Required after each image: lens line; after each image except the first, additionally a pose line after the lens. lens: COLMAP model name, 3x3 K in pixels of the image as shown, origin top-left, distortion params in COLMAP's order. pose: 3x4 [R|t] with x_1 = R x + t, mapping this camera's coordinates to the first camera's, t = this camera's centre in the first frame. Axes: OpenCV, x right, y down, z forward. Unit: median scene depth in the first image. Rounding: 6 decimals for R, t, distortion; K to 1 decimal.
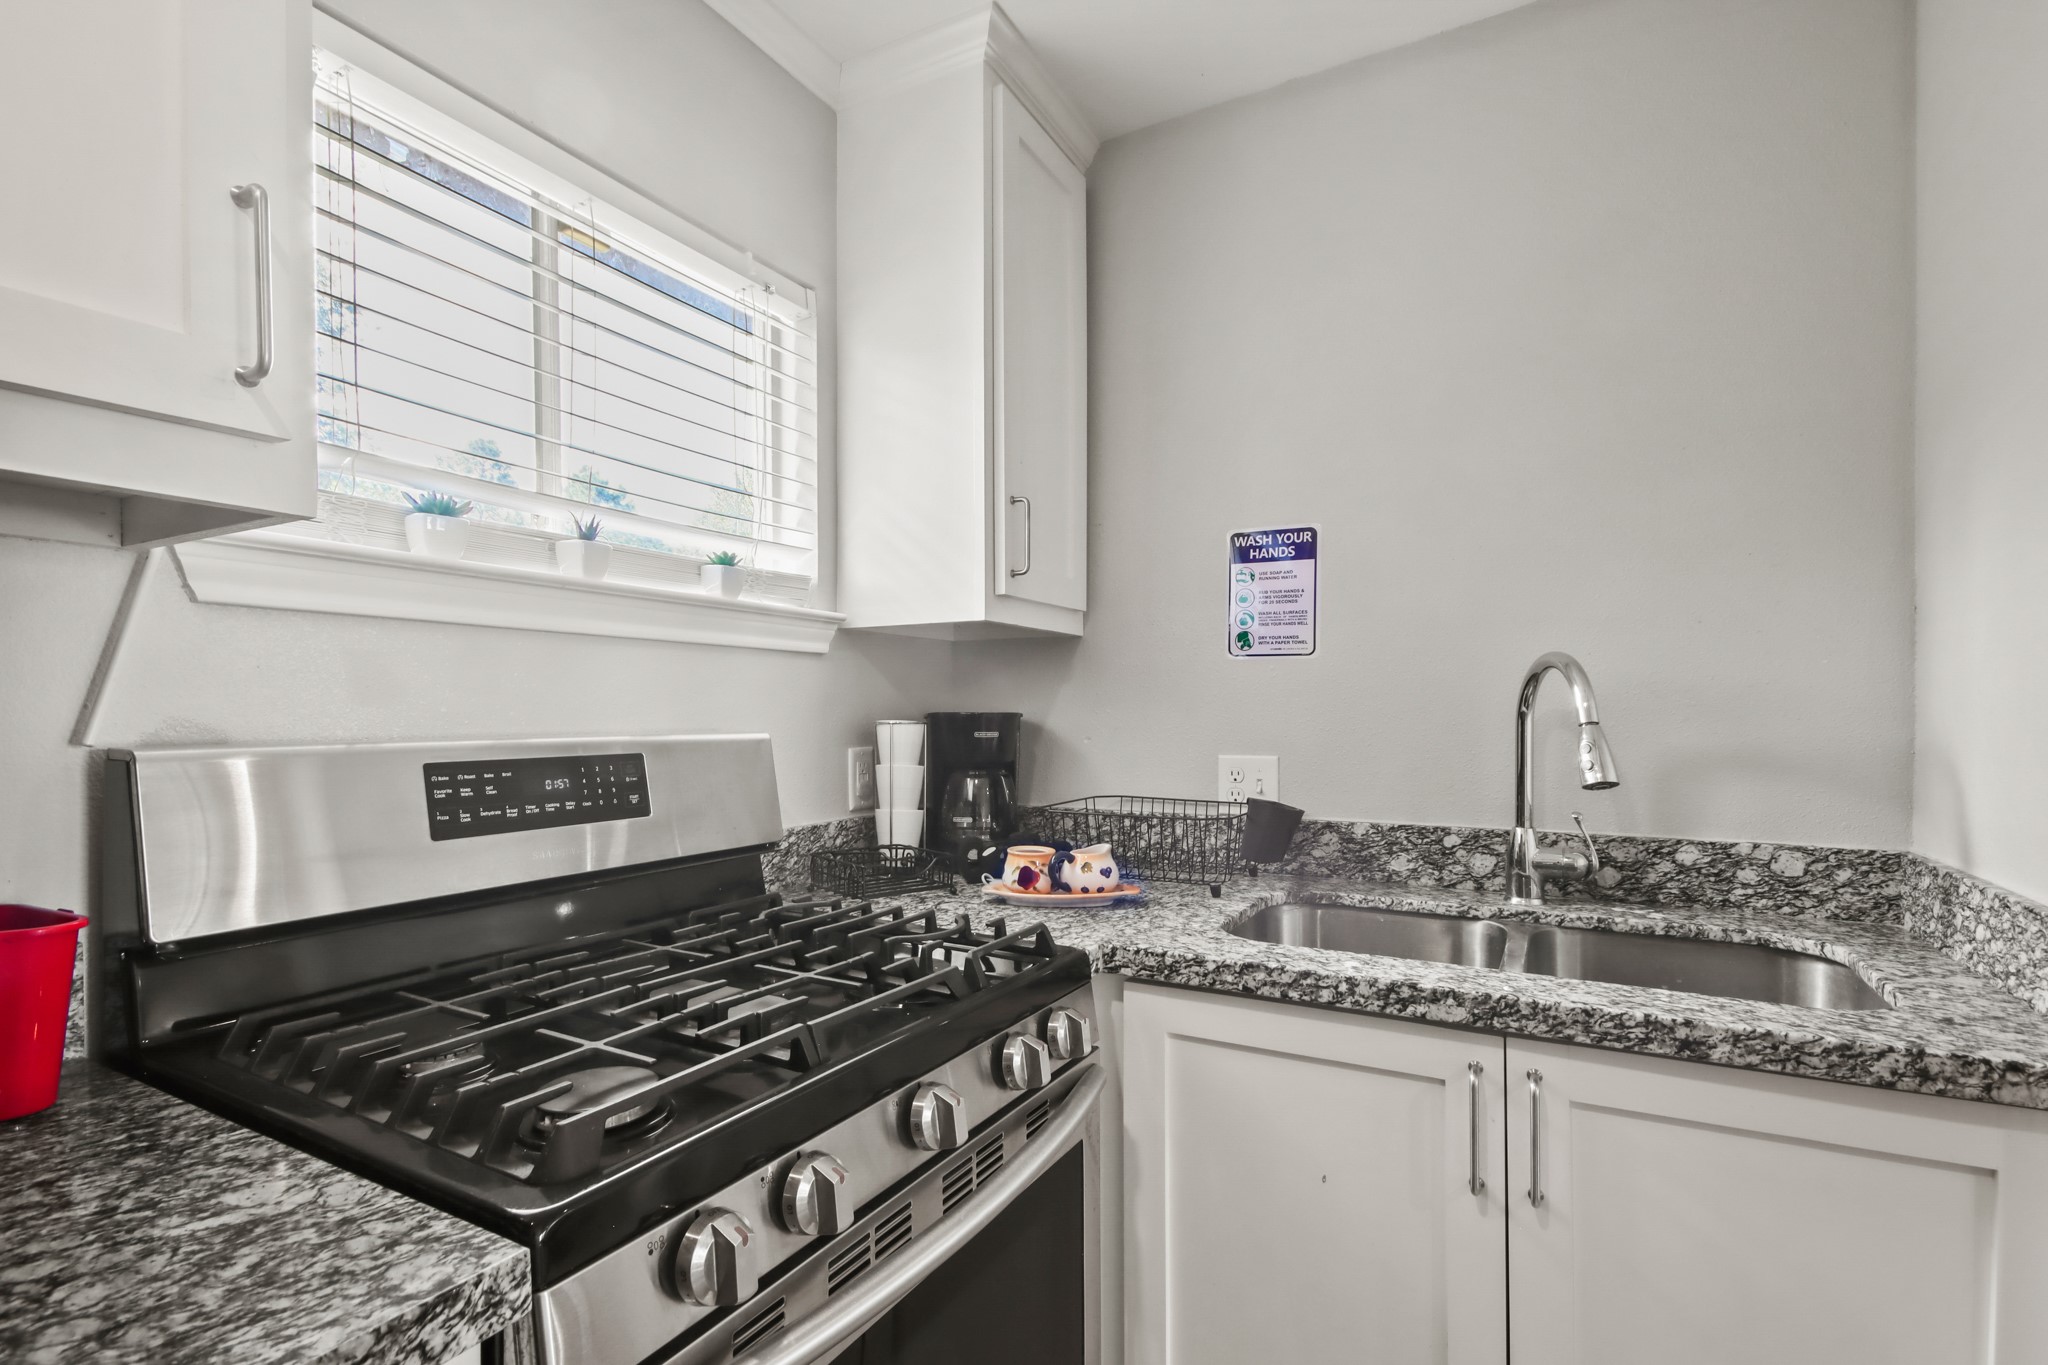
lens RADIAL K [[946.9, 0, 1023.8], [0, 946.9, 734.7], [0, 0, 1]] dist [0.024653, -0.001104]
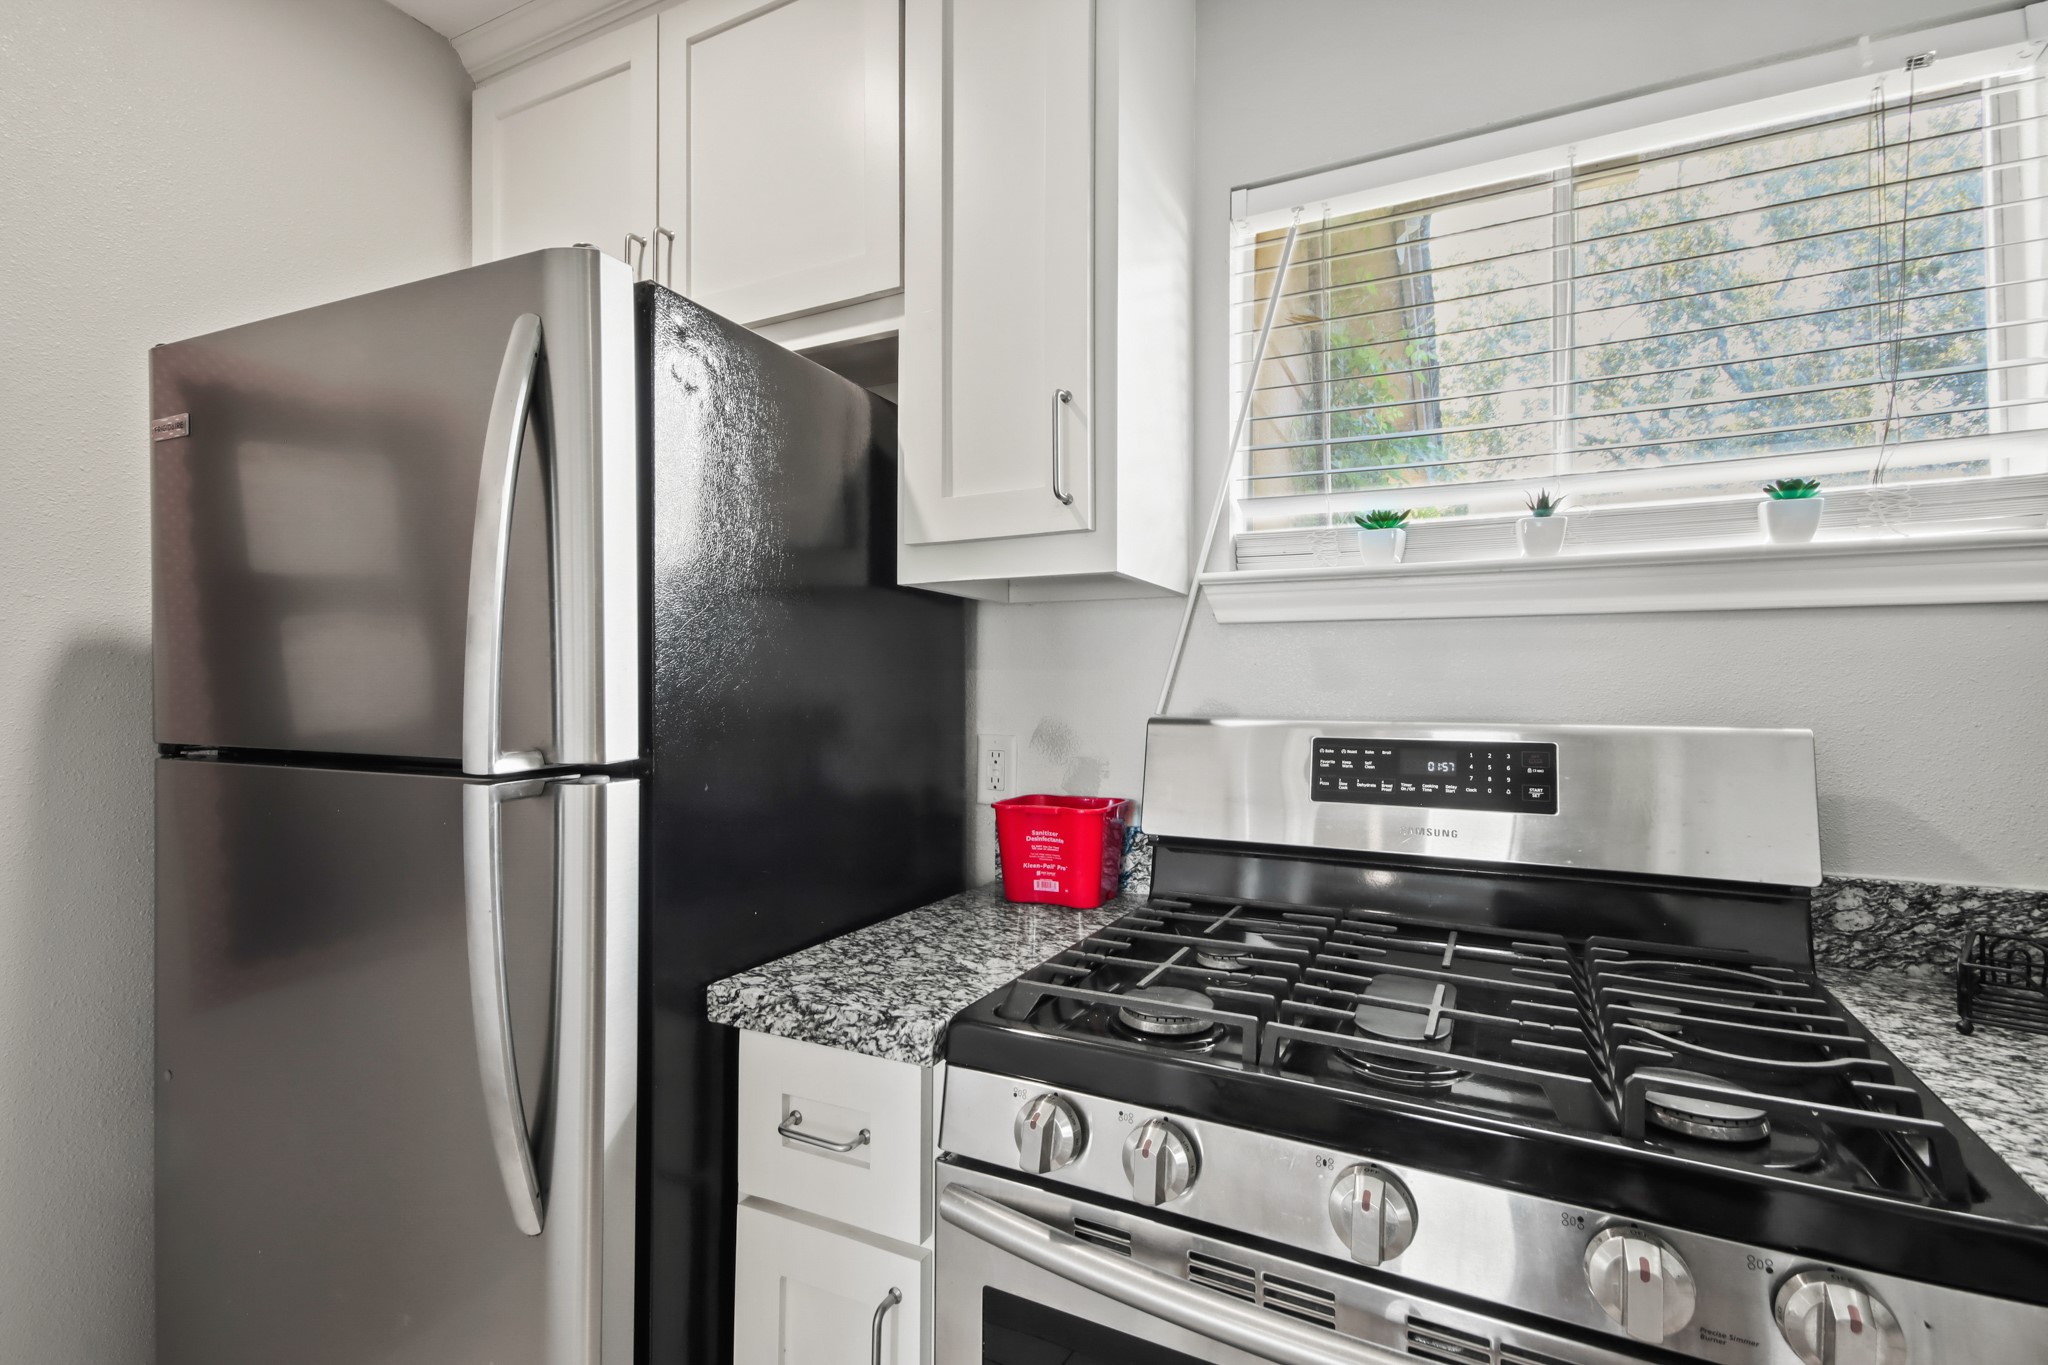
lens RADIAL K [[946.9, 0, 1028.1], [0, 946.9, 689.6], [0, 0, 1]] dist [0.024653, -0.001104]
pose [[0.064396, -0.004191, -0.997916, 0.558013], [-0.030531, 0.999515, -0.006168, -0.012658], [0.997457, 0.030865, 0.064237, 0.536643]]
